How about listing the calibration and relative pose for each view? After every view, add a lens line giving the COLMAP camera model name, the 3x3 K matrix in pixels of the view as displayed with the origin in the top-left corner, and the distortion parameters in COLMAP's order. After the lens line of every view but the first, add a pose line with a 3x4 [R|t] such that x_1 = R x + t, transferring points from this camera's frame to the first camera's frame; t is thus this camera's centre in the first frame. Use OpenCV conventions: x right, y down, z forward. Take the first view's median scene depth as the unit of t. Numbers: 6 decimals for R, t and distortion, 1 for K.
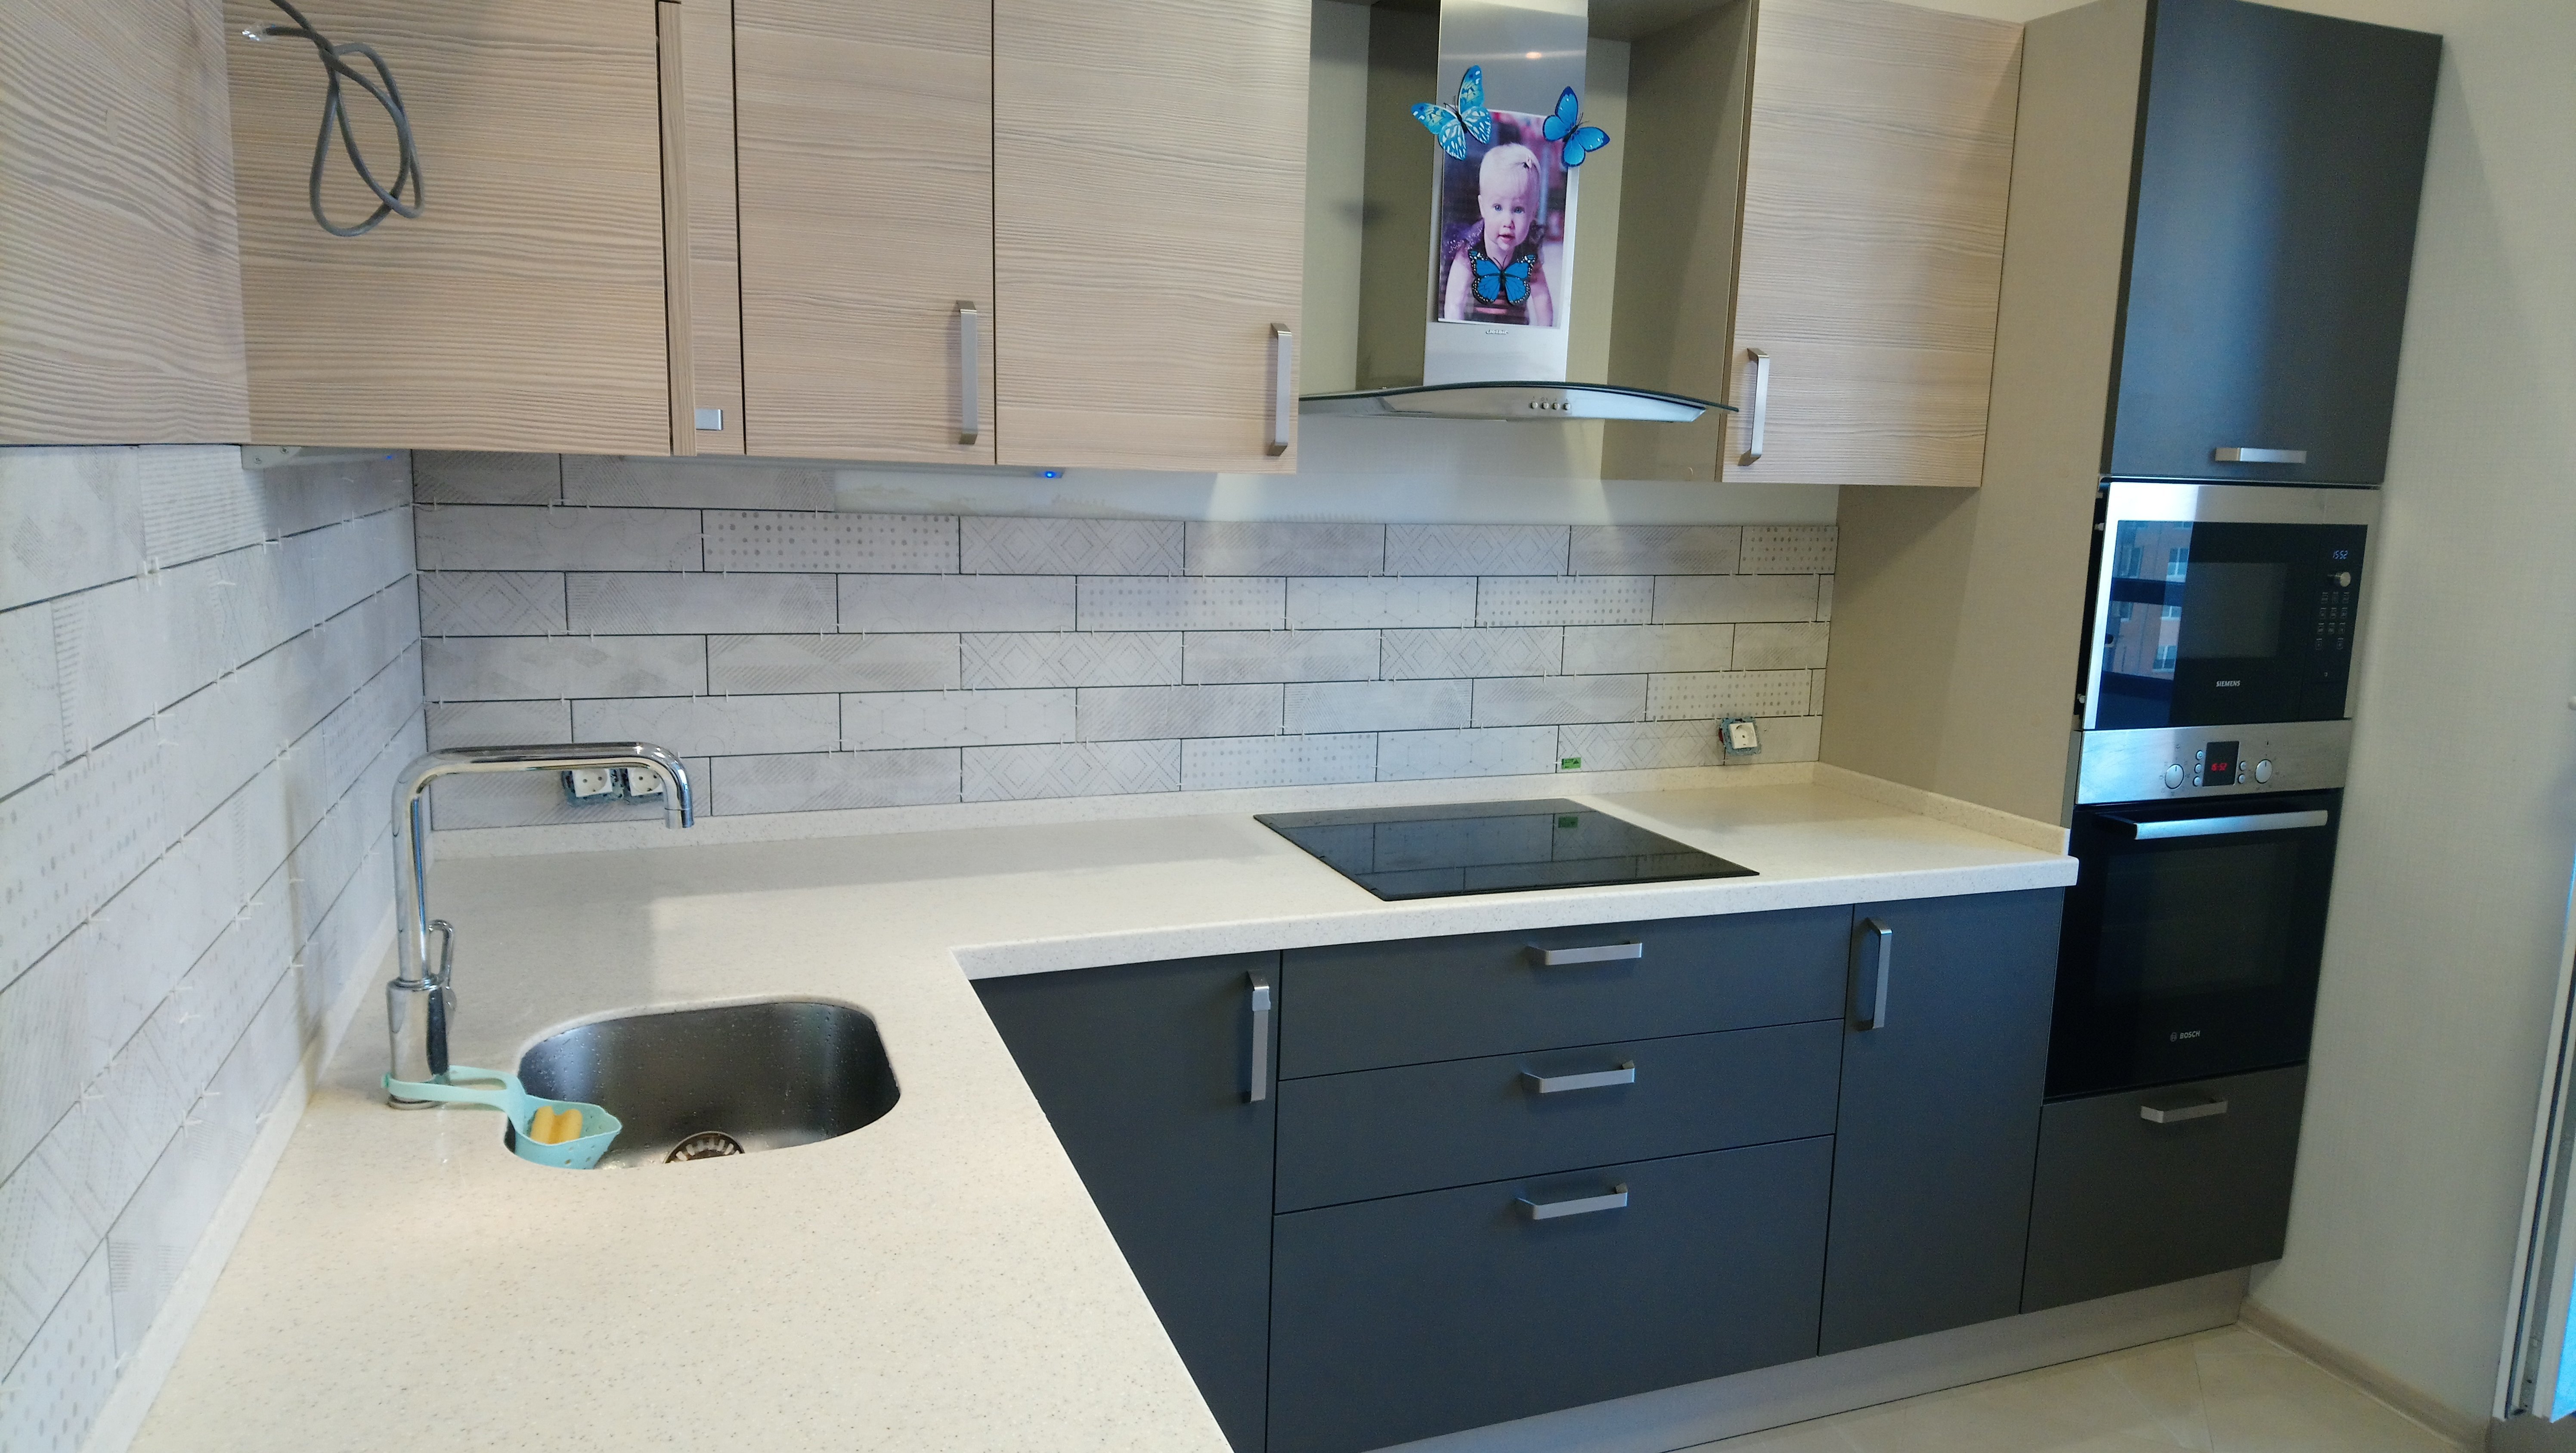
lens RADIAL K [[1527.3, 0, 1286.6], [0, 1527.3, 770.9], [0, 0, 1]] dist [0.001162, -0.060475]
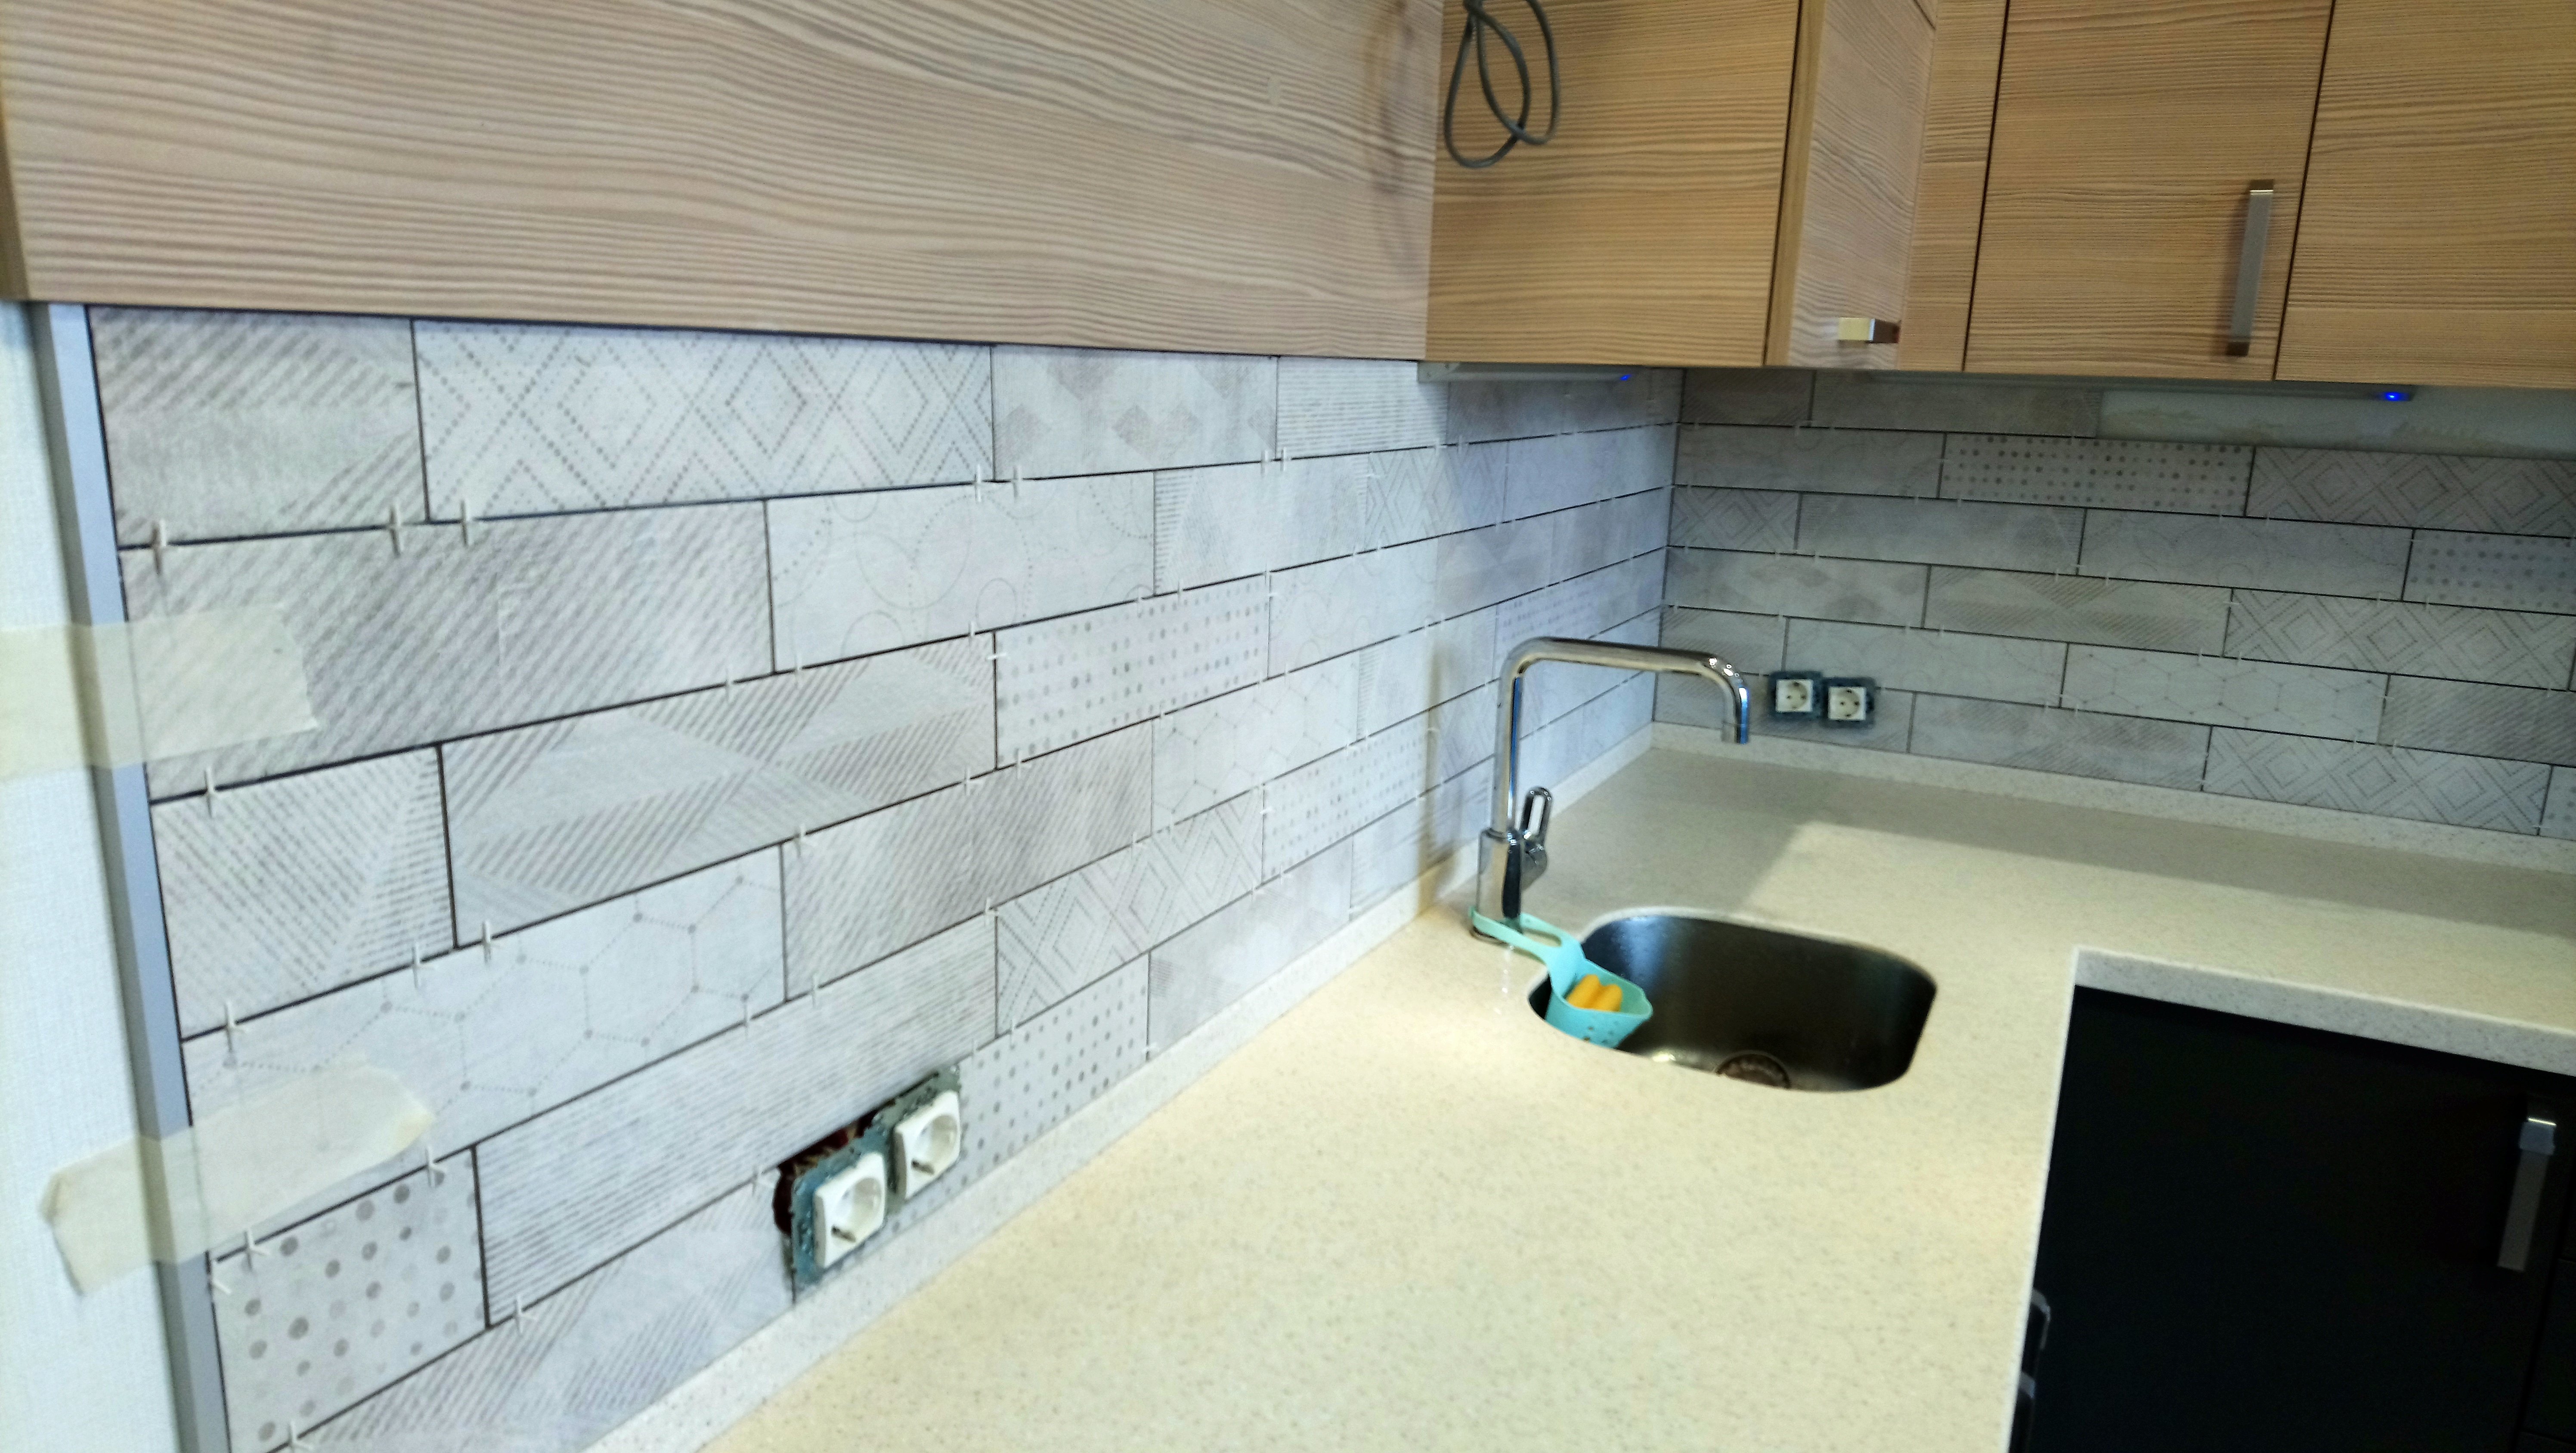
lens RADIAL K [[1503.8, 0, 1286.3], [0, 1503.8, 766.5], [0, 0, 1]] dist [0.063114, -0.076679]
pose [[0.623976, 0.182506, -0.759832, 0.146770], [-0.153461, 0.982029, 0.109853, -0.010006], [0.766226, 0.048059, 0.640771, 0.108635]]
